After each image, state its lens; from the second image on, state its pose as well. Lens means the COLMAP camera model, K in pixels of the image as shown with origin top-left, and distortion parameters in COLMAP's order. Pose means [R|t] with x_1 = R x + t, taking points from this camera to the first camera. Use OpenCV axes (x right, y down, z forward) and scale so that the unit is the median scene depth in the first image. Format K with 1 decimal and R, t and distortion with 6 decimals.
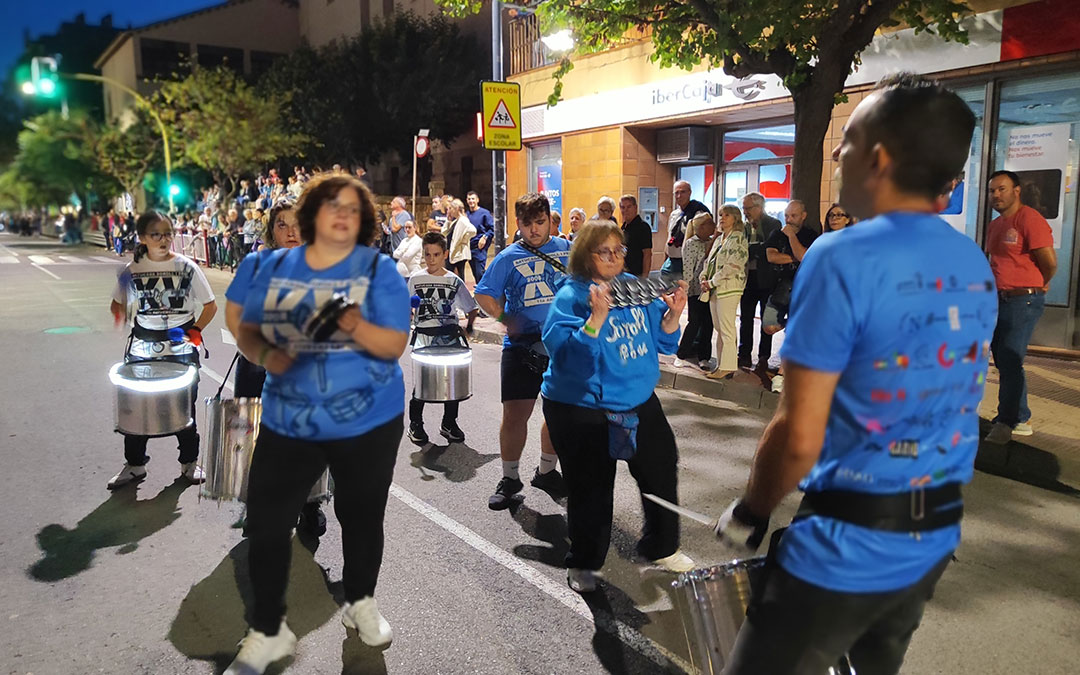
lens RADIAL K [[818.7, 0, 550.5], [0, 818.7, 336.6], [0, 0, 1]] dist [0.000574, 0.003307]
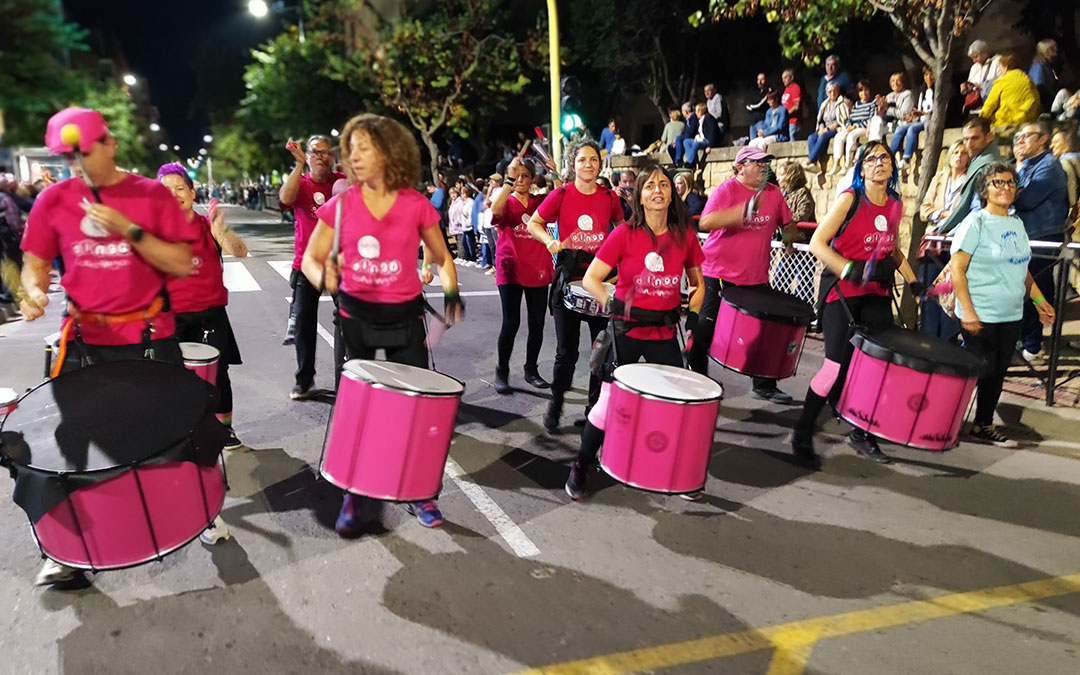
lens RADIAL K [[818.7, 0, 550.5], [0, 818.7, 336.6], [0, 0, 1]] dist [0.000574, 0.003307]
pose [[0.977761, 0.026505, -0.208040, -0.233176], [-0.017724, 0.998876, 0.043960, -0.050416], [0.208971, -0.039295, 0.977132, 0.347041]]
